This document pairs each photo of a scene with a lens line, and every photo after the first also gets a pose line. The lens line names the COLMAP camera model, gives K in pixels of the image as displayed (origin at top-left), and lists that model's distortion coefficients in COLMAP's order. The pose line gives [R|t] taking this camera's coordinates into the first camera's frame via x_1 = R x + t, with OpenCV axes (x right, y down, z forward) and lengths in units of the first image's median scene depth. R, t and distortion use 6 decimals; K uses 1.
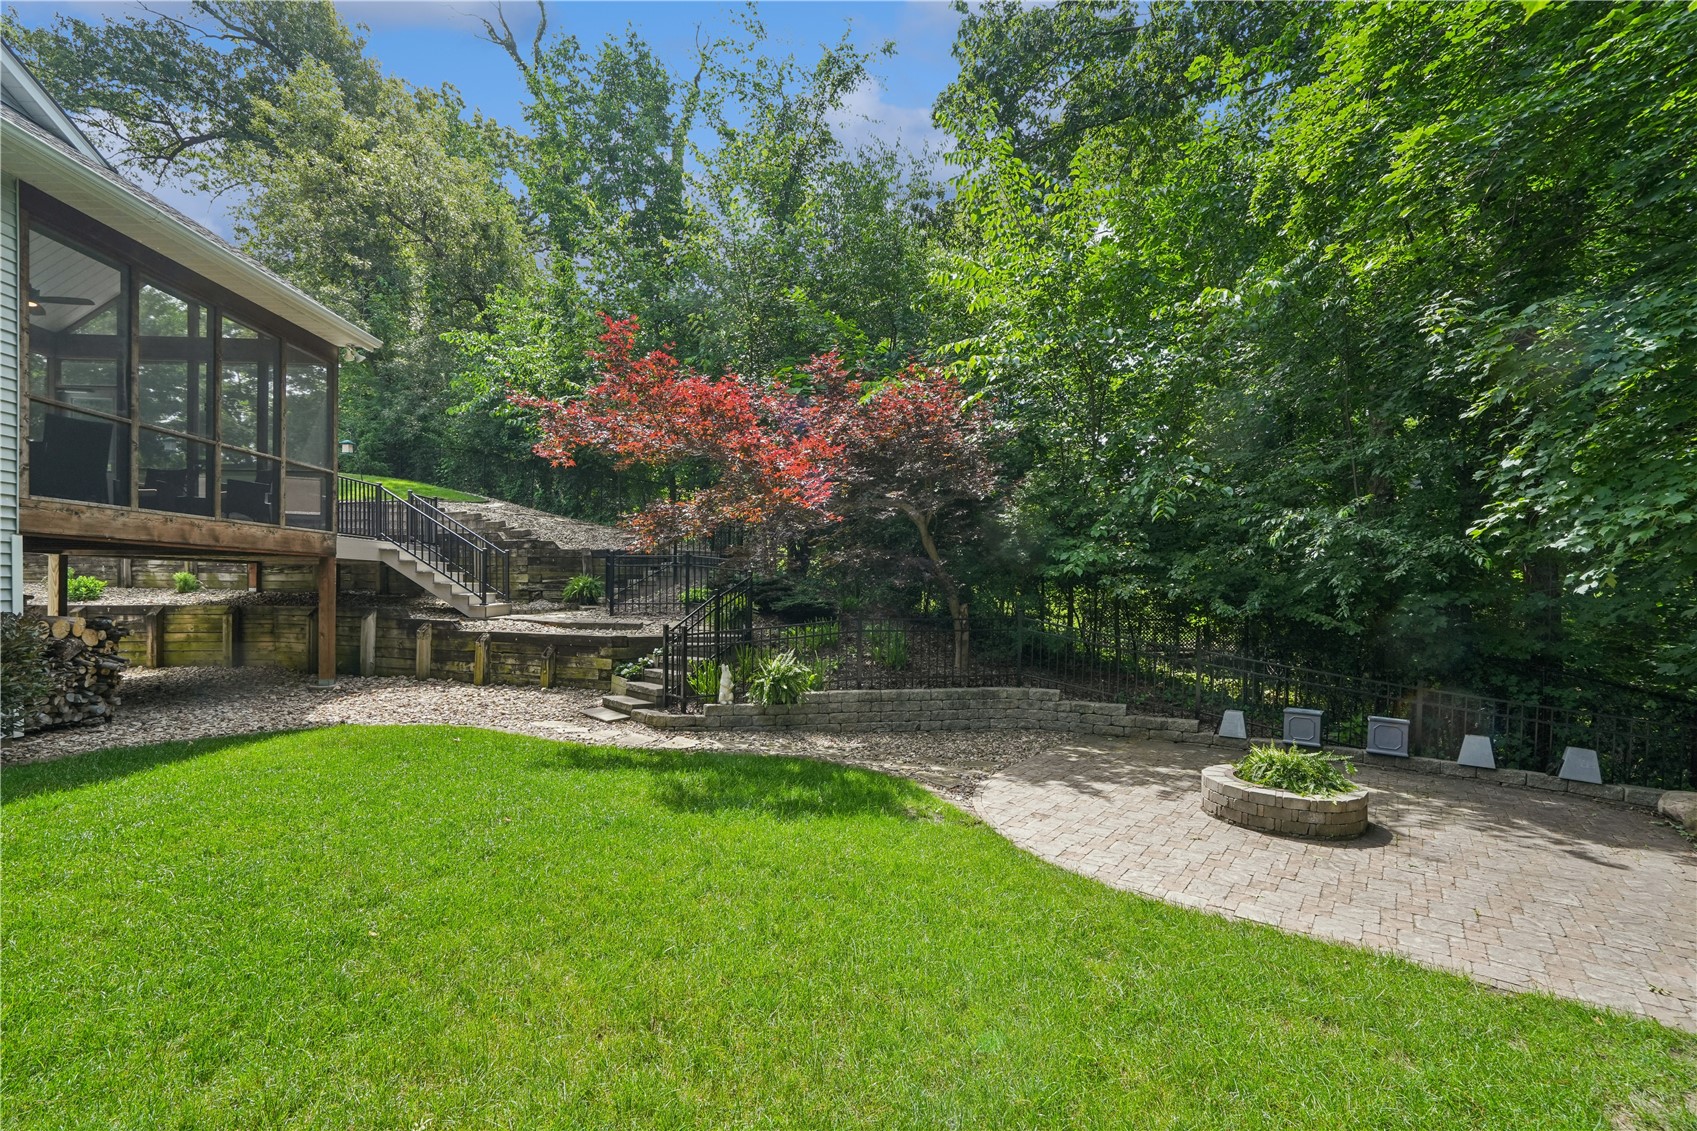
lens RADIAL K [[771.4, 0, 853.3], [0, 771.4, 573.4], [0, 0, 1]] dist [0.000431, 0.000078]
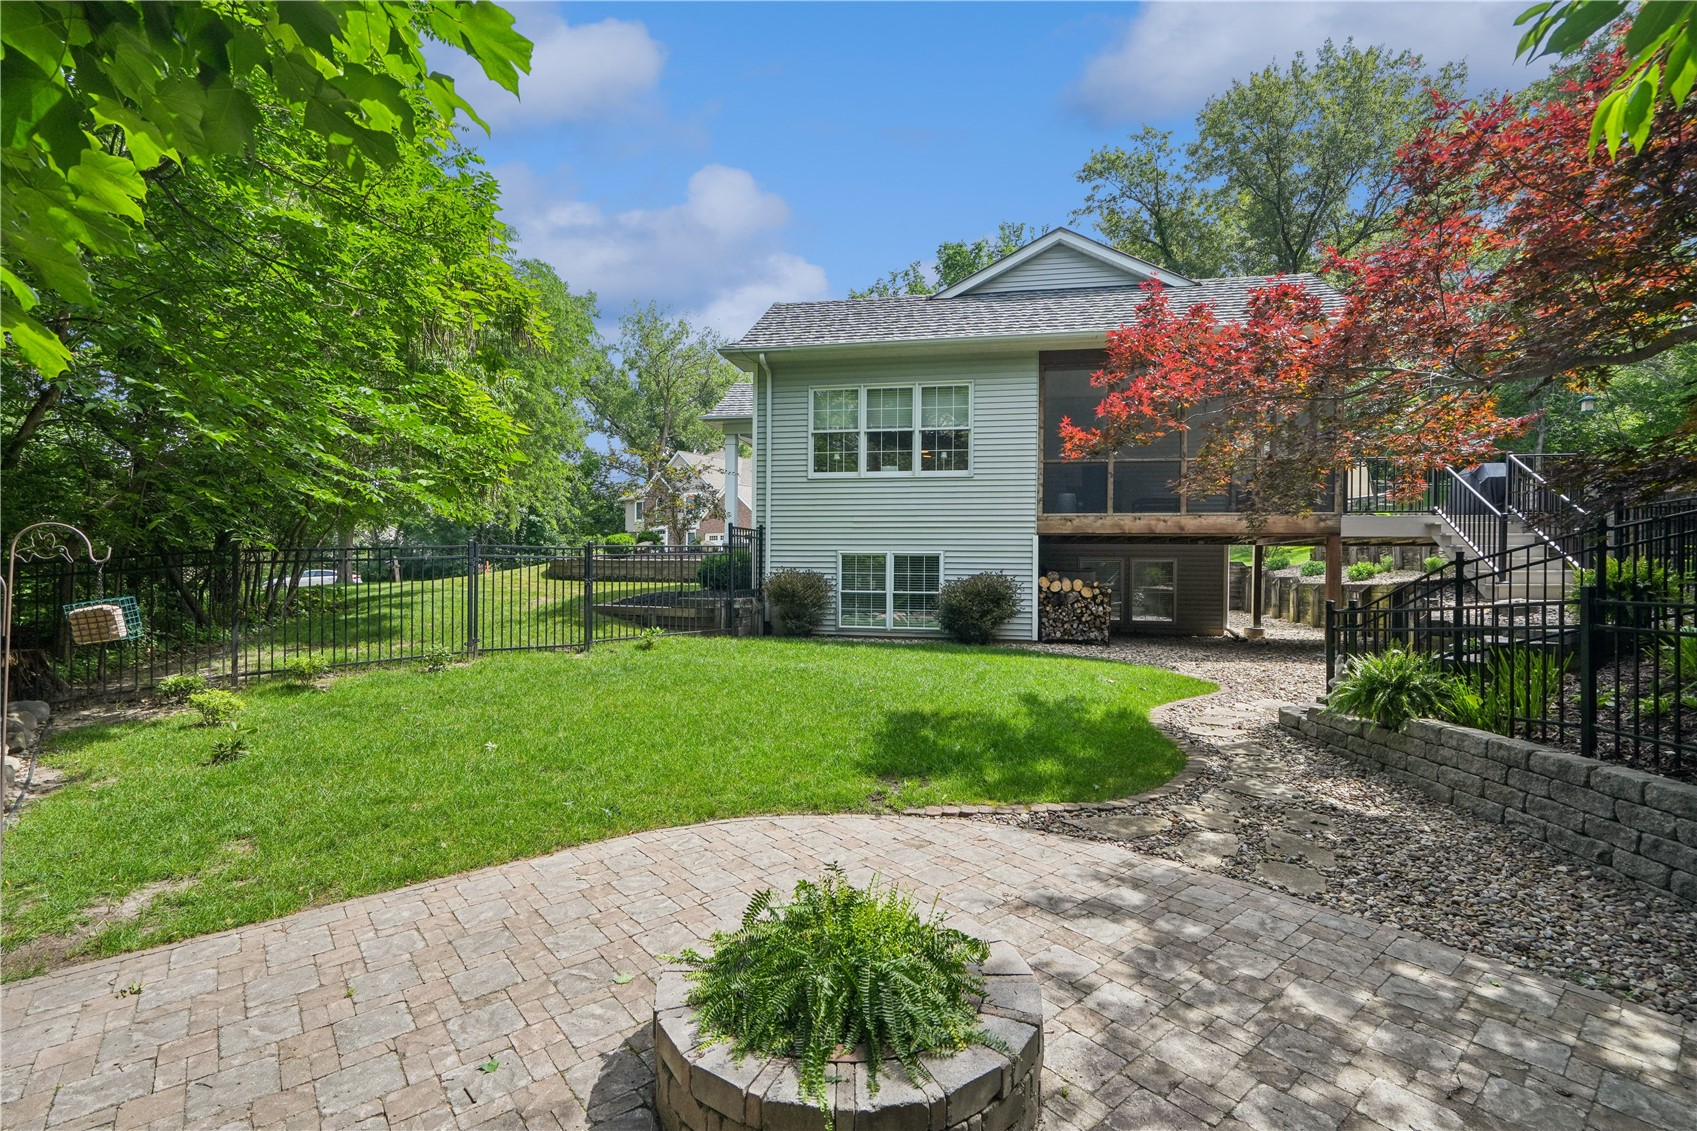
lens RADIAL K [[771.4, 0, 853.3], [0, 771.4, 573.4], [0, 0, 1]] dist [0.000431, 0.000078]
pose [[-0.256450, -0.012588, -0.966476, 0.804171], [0.007346, 0.999861, -0.014972, 0.063706], [0.966530, -0.010939, -0.256322, 0.954987]]
